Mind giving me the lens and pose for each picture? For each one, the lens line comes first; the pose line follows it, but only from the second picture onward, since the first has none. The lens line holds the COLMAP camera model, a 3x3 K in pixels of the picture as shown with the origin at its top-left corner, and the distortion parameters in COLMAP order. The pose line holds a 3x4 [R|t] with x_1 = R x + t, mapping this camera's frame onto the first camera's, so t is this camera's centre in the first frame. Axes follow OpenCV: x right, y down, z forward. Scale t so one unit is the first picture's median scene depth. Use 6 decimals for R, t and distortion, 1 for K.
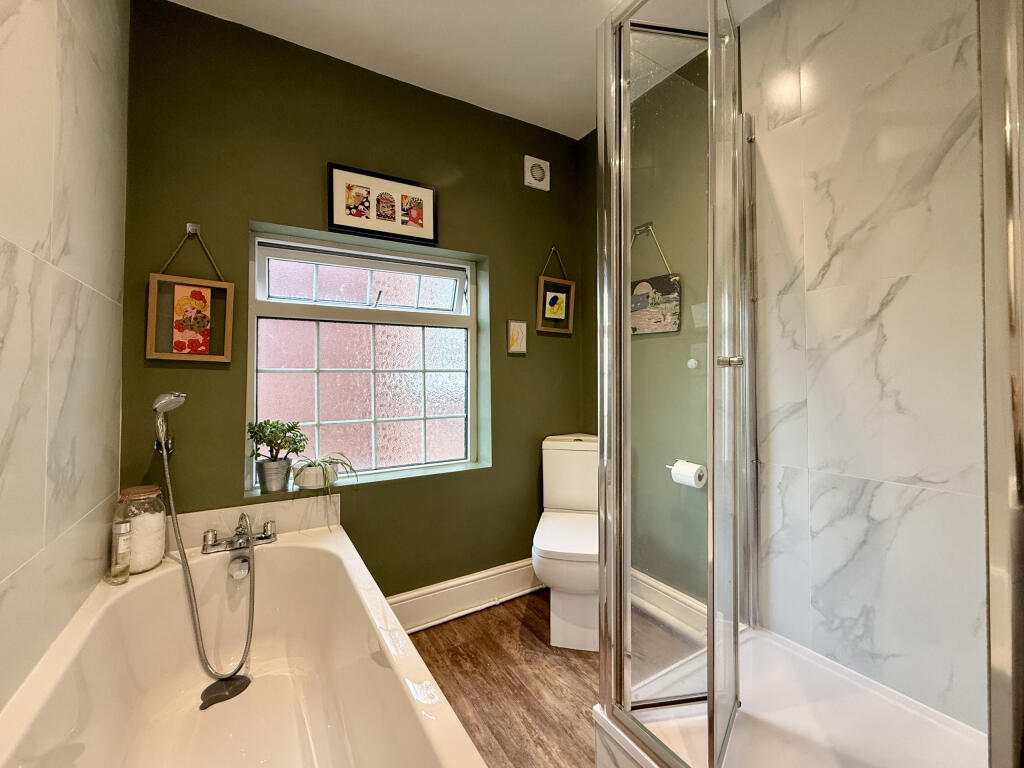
lens RADIAL K [[411.6, 0, 508.6], [0, 411.6, 376.6], [0, 0, 1]] dist [-0.001067, 0.000842]
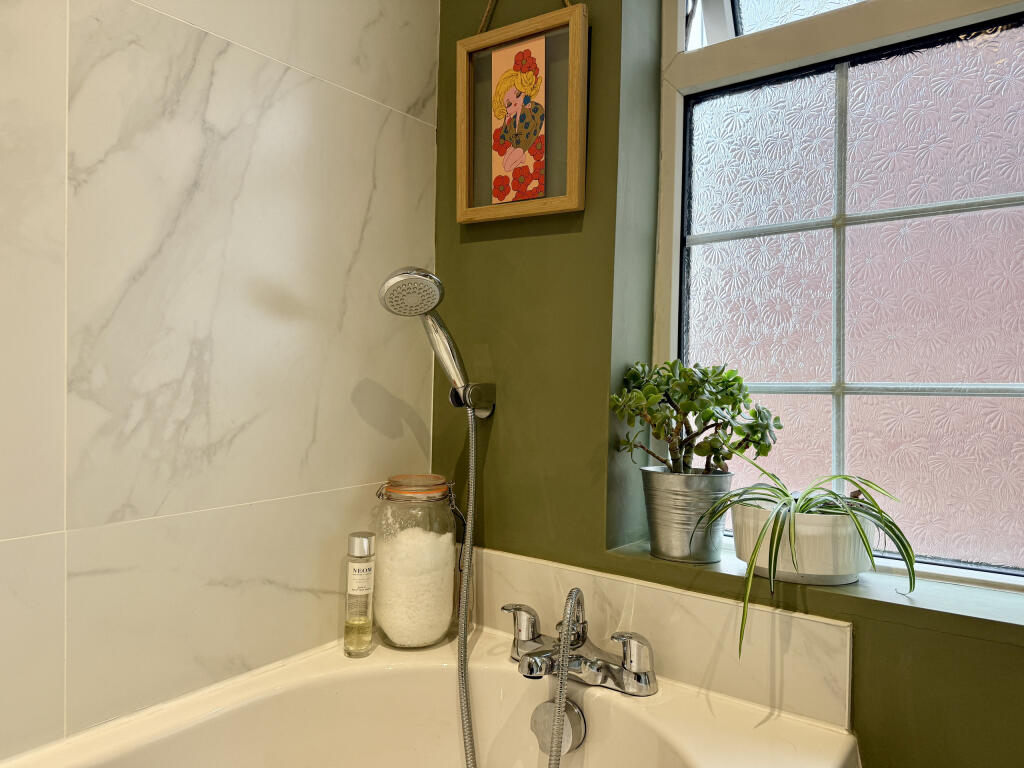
lens RADIAL K [[718.9, 0, 511.4], [0, 718.9, 389.9], [0, 0, 1]] dist [0.047961, -0.002420]
pose [[0.376326, 0.024082, -0.926174, -0.045052], [-0.002416, 0.999684, 0.025012, 0.130004], [0.926484, -0.007175, 0.376266, 0.699658]]
